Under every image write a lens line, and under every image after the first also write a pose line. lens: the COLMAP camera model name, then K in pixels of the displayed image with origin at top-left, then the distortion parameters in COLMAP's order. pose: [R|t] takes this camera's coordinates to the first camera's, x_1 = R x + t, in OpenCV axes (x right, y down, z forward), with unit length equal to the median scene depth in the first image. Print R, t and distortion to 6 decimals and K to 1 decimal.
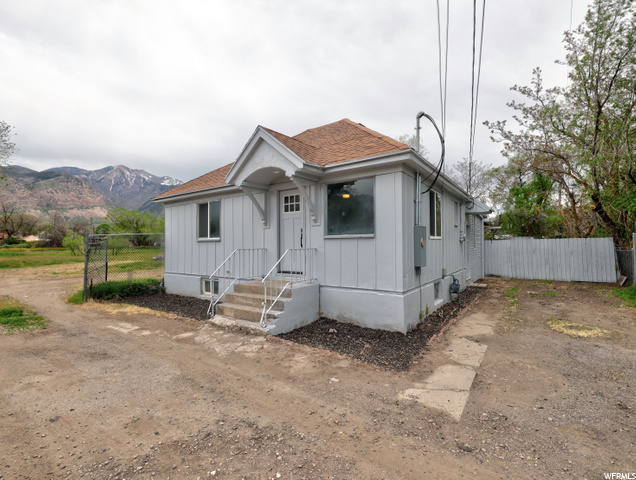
lens RADIAL K [[298.6, 0, 318.5], [0, 298.6, 241.0], [0, 0, 1]] dist [-0.002313, -0.000998]
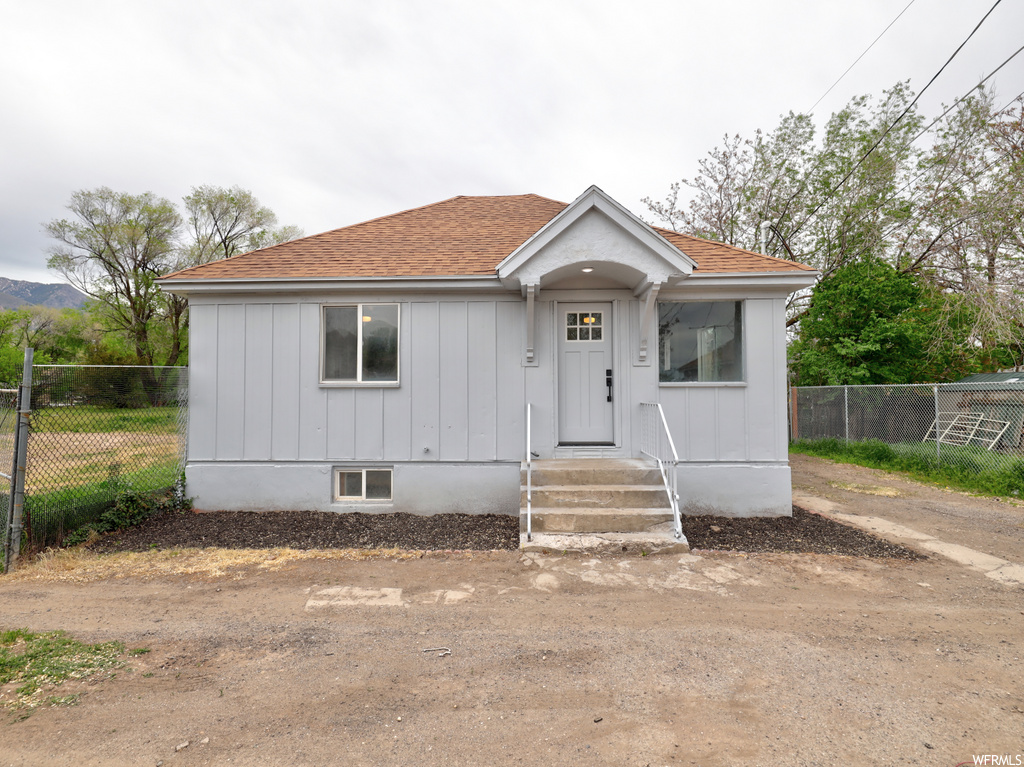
lens RADIAL K [[478.9, 0, 512.0], [0, 478.9, 384.0], [0, 0, 1]] dist [-0.002533, 0.000225]
pose [[0.840799, 0.020621, 0.540955, -0.793028], [-0.012034, 0.999739, -0.019407, 0.008837], [-0.541214, 0.009808, 0.840828, 0.316650]]
